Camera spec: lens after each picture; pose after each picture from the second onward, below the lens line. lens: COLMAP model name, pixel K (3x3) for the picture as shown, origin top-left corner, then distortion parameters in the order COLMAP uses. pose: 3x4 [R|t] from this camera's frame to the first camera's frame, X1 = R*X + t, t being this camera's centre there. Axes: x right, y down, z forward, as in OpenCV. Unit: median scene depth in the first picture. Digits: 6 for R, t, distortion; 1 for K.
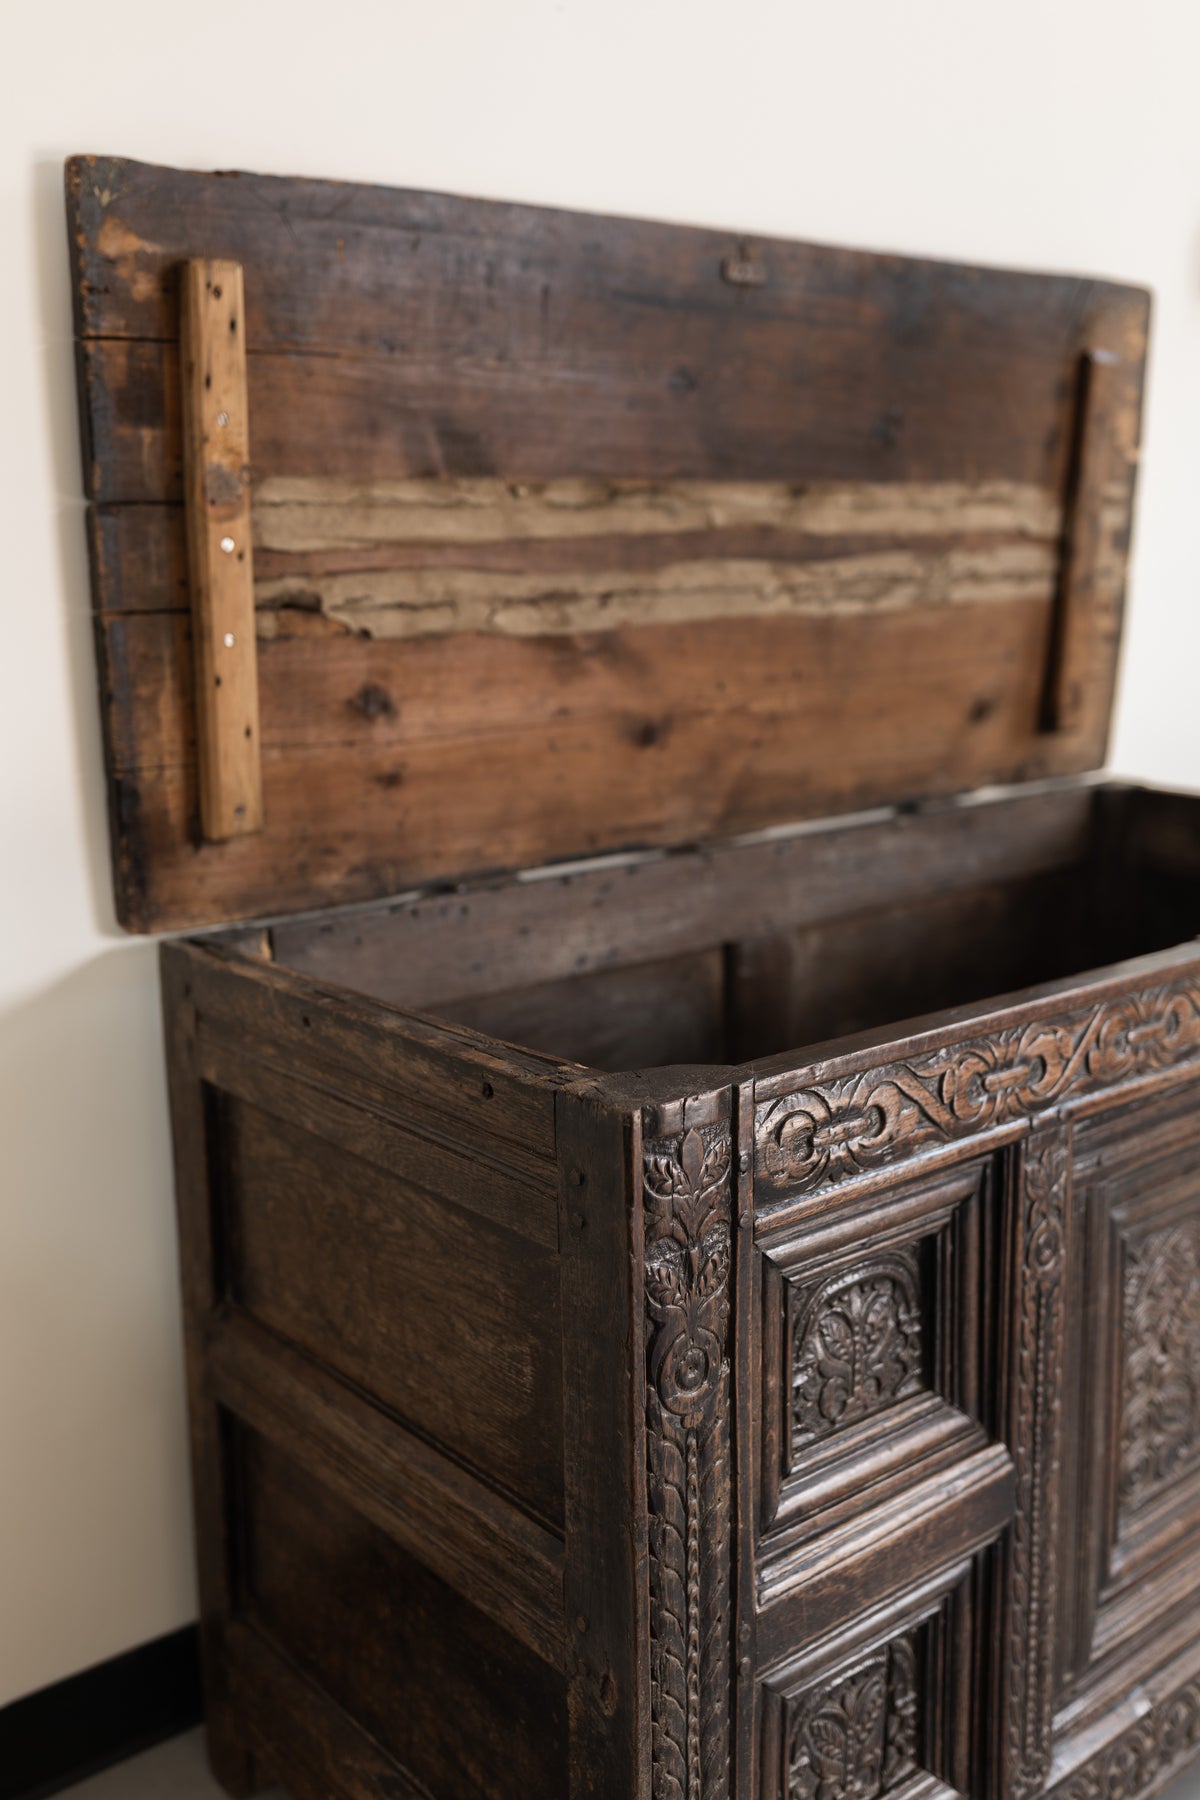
lens RADIAL K [[1758.0, 0, 609.6], [0, 1758.0, 899.9], [0, 0, 1]] dist [0.003844, 0.000000]
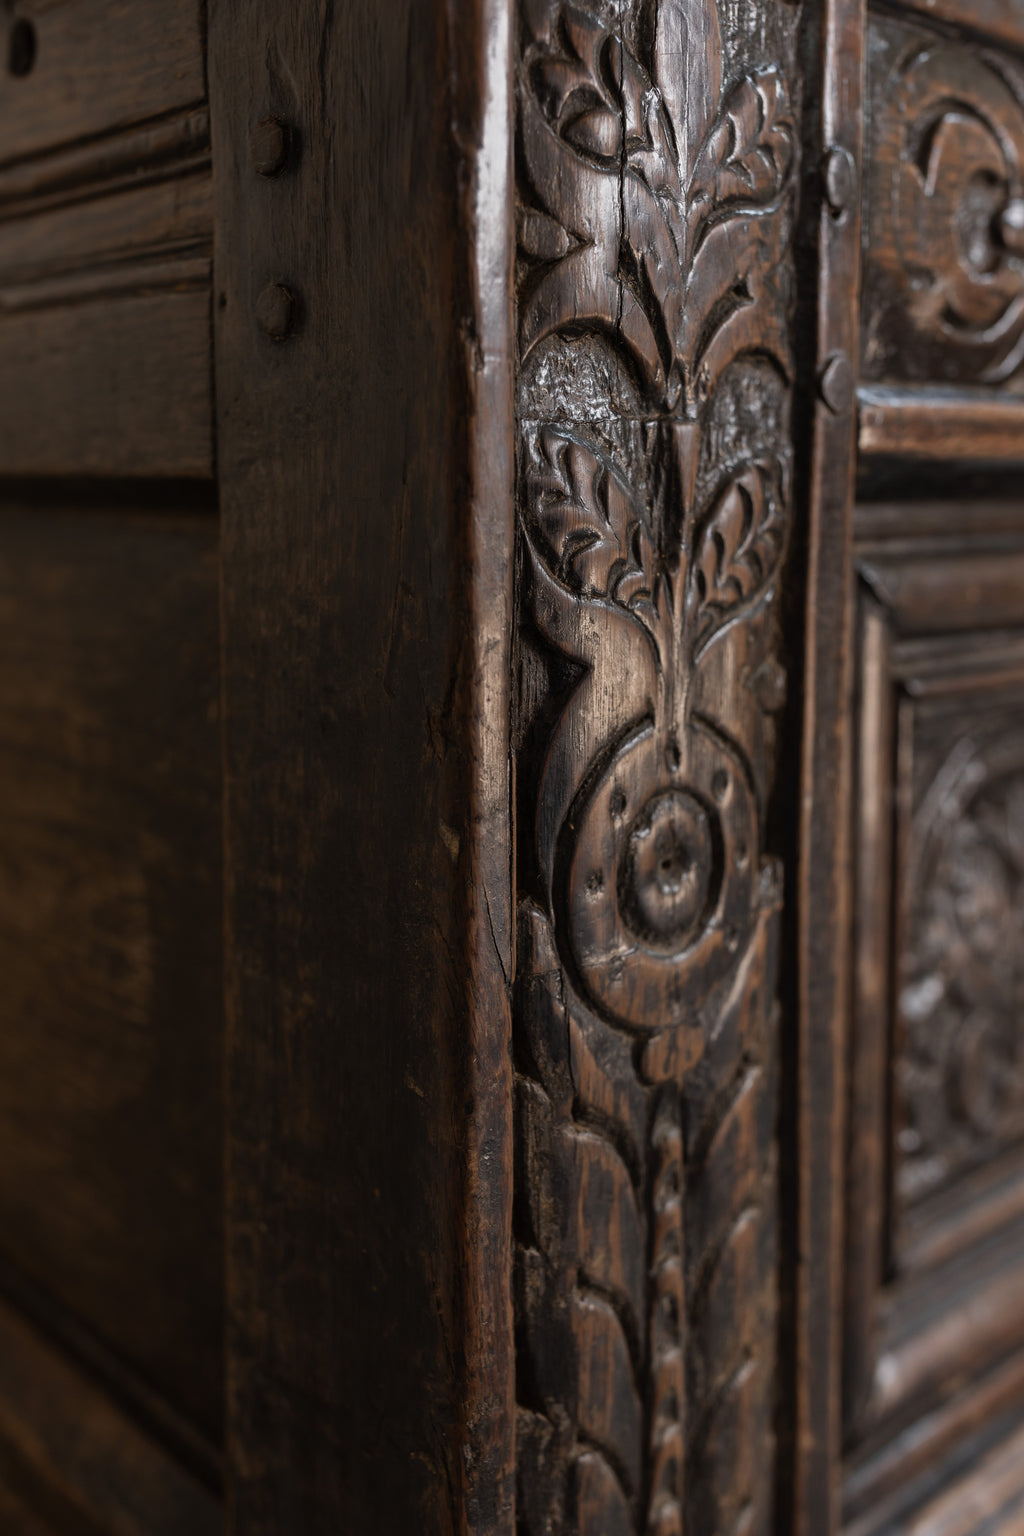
lens RADIAL K [[1264.5, 0, 499.5], [0, 1264.5, 765.4], [0, 0, 1]] dist [0.017156, -0.008083]
pose [[0.997994, 0.013650, 0.061821, 0.006124], [-0.006189, 0.992839, -0.119299, 0.273289], [-0.063007, 0.118677, 0.990932, 0.791851]]
